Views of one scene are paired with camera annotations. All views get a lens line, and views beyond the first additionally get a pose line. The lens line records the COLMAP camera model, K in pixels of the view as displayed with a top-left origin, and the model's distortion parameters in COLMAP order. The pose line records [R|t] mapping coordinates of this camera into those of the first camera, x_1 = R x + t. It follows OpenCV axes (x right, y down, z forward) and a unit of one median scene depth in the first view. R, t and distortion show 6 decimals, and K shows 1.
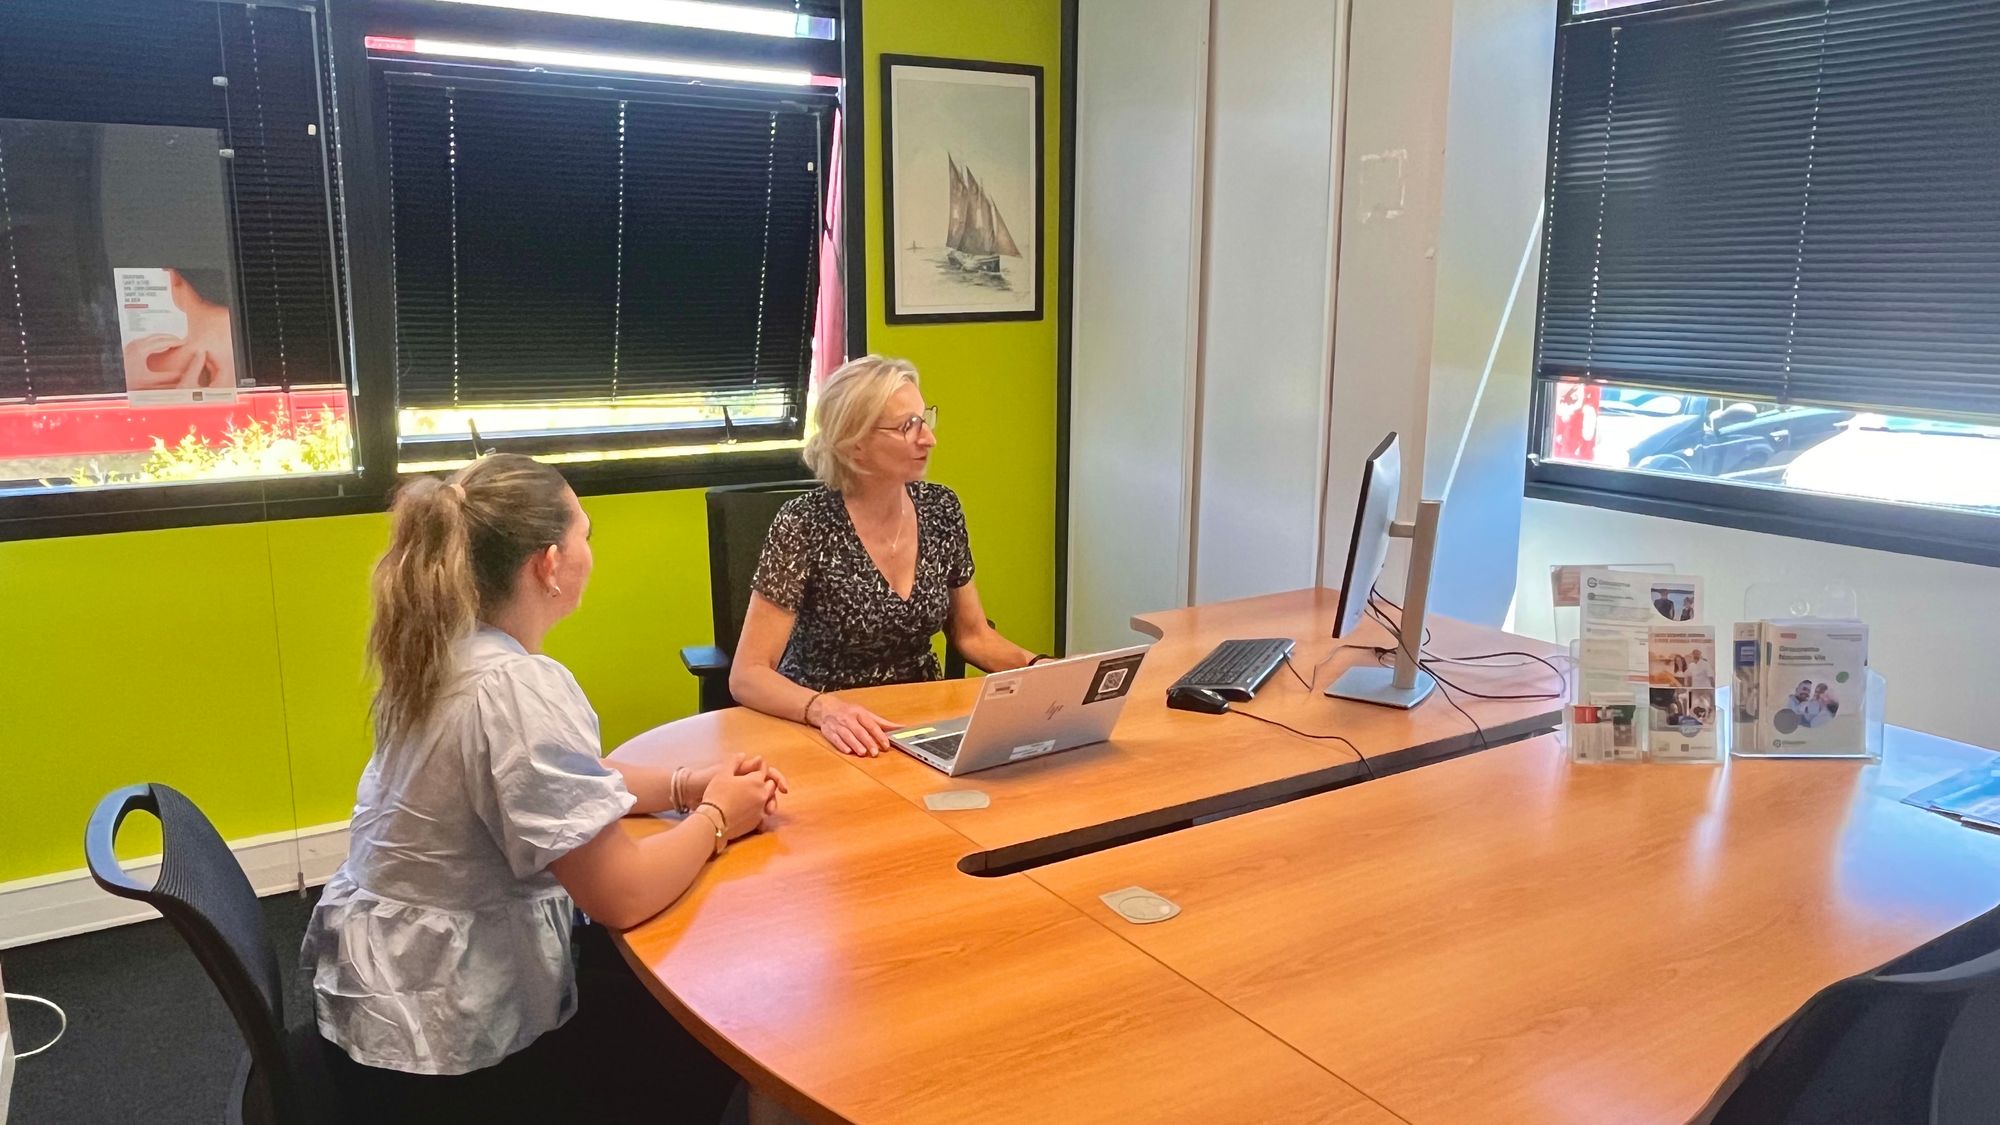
lens RADIAL K [[1417.6, 0, 1000.0], [0, 1417.6, 562.5], [0, 0, 1]] dist [0.003901, 0.001243]
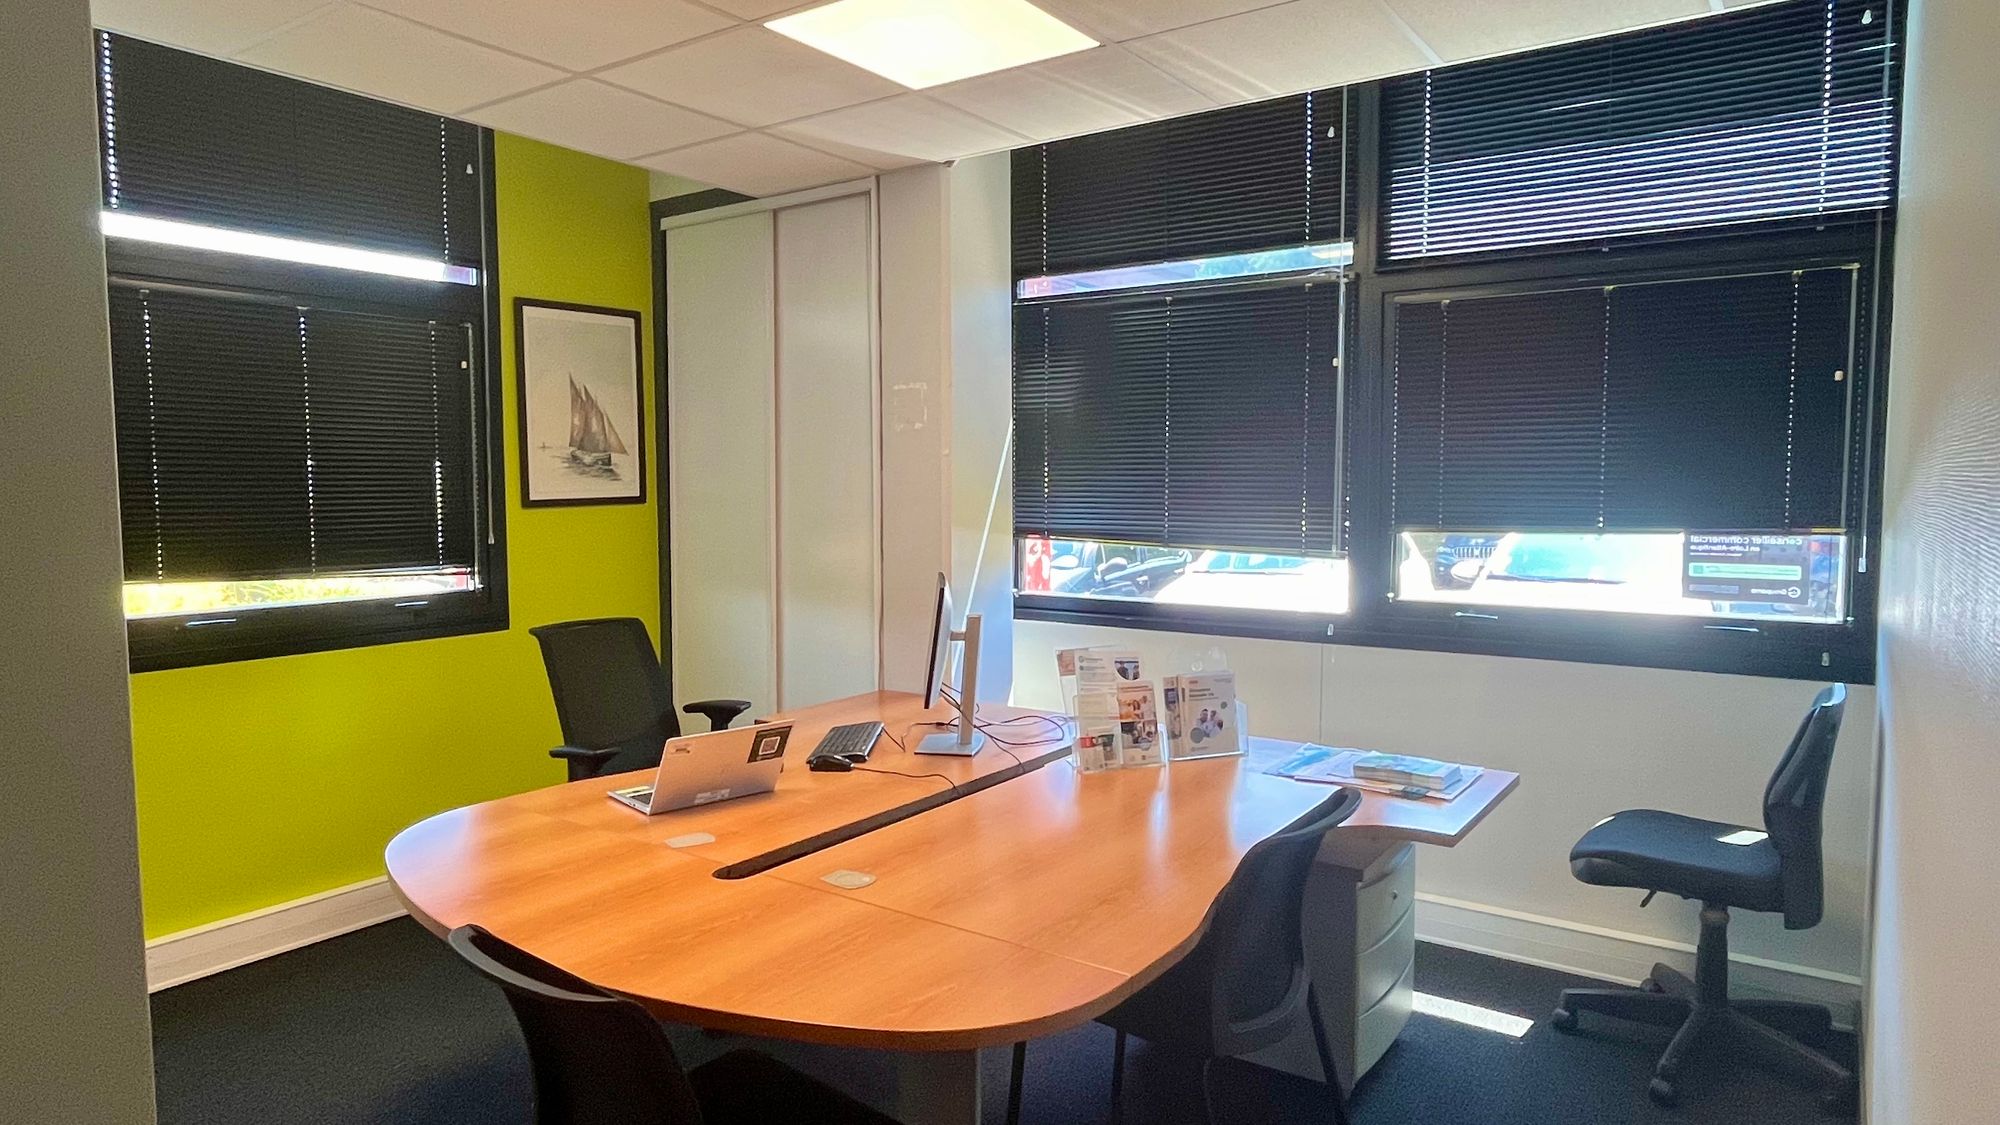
lens RADIAL K [[1196.7, 0, 1000.0], [0, 1196.7, 562.5], [0, 0, 1]] dist [-0.001079, 0.000057]
pose [[0.924062, -0.032571, 0.380853, -0.150912], [0.078803, 0.991192, -0.106432, 0.038191], [-0.374032, 0.128362, 0.918490, -0.178061]]
